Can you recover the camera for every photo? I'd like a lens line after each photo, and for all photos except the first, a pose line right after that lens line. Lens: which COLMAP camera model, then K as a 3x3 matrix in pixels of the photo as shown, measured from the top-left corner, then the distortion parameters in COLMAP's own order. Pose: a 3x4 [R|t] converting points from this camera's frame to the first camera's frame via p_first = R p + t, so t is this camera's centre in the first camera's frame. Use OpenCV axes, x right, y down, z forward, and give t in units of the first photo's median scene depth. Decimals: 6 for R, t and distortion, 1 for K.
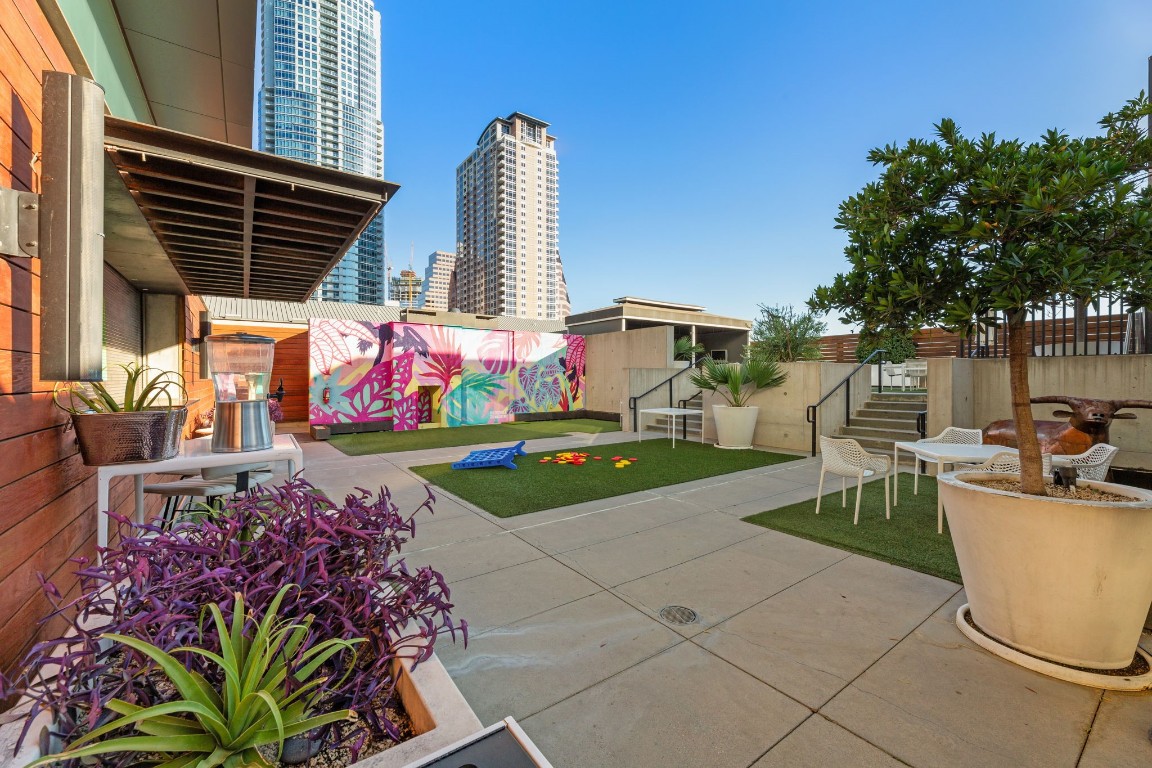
lens RADIAL K [[470.9, 0, 573.1], [0, 470.9, 383.8], [0, 0, 1]] dist [-0.017746, -0.000266]
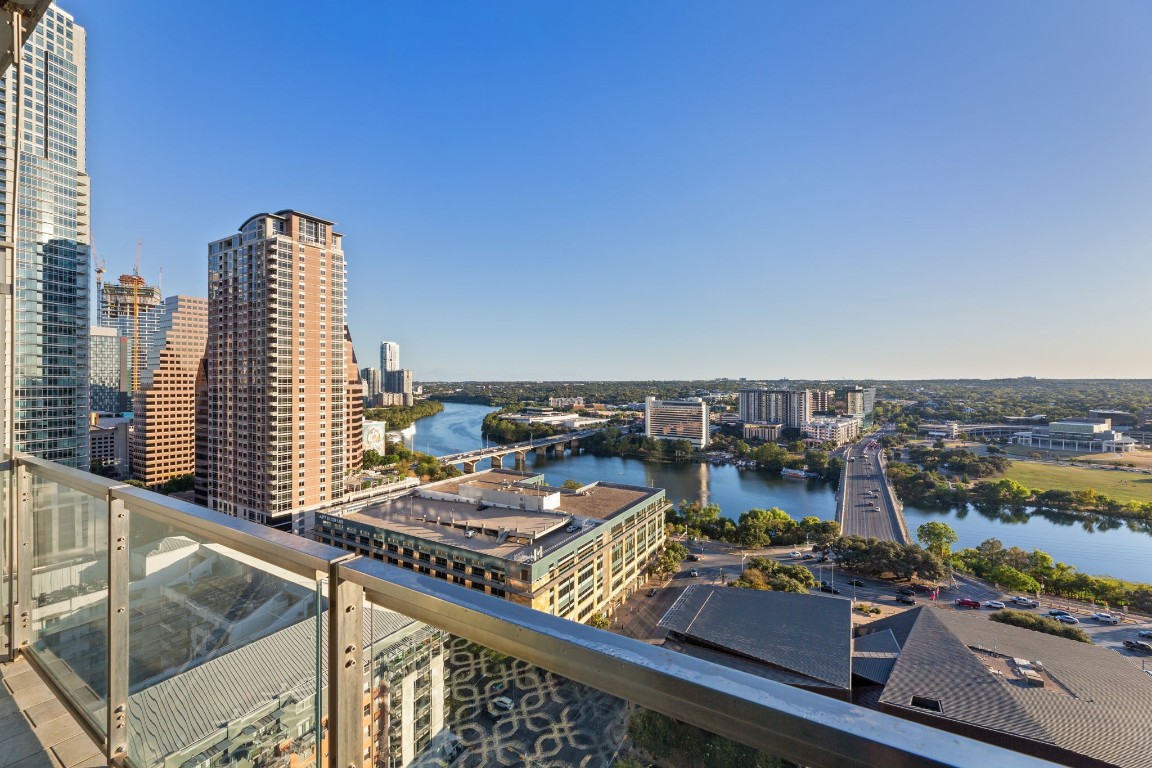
lens RADIAL K [[465.0, 0, 581.1], [0, 465.0, 379.6], [0, 0, 1]] dist [-0.014509, 0.001468]
pose [[0.905767, 0.004256, 0.423754, 0.000617], [-0.001417, 0.999974, -0.007016, -0.238762], [-0.423773, 0.005754, 0.905750, -0.001617]]
